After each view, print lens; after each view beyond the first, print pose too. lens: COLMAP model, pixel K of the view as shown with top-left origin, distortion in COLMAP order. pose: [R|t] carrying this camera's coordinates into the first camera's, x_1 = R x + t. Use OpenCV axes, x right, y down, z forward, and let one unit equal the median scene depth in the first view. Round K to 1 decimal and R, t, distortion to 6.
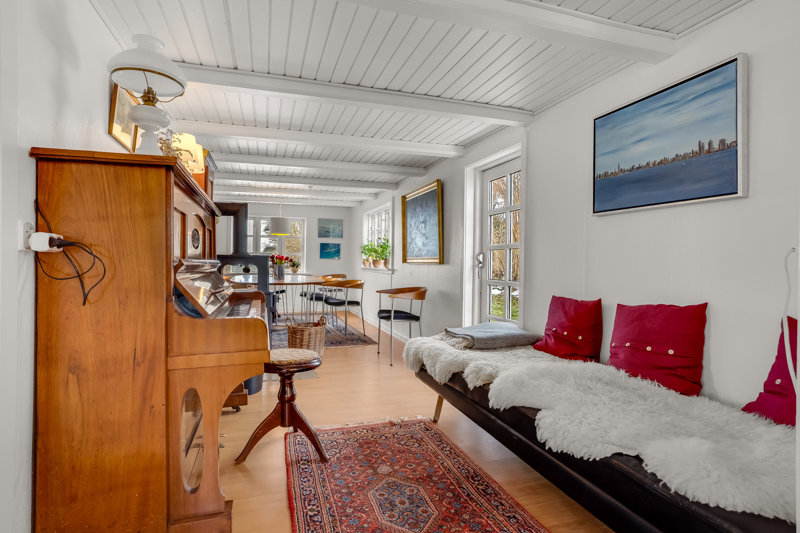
lens RADIAL K [[410.4, 0, 398.7], [0, 410.4, 264.4], [0, 0, 1]] dist [0.002583, 0.000104]
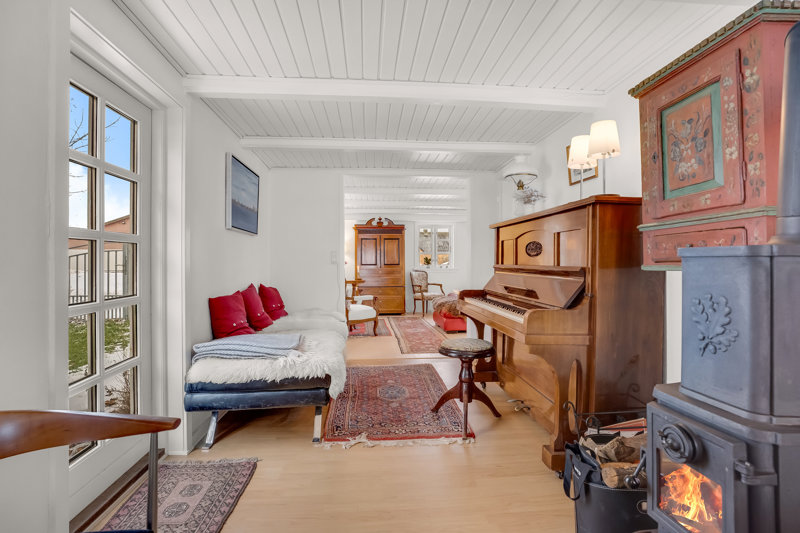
lens RADIAL K [[392.4, 0, 398.0], [0, 392.4, 269.8], [0, 0, 1]] dist [-0.002676, -0.000128]
pose [[-0.970641, -0.008719, 0.240377, -0.396615], [-0.003813, 0.999775, 0.020866, -0.016735], [-0.240504, 0.019337, -0.970455, 2.441237]]
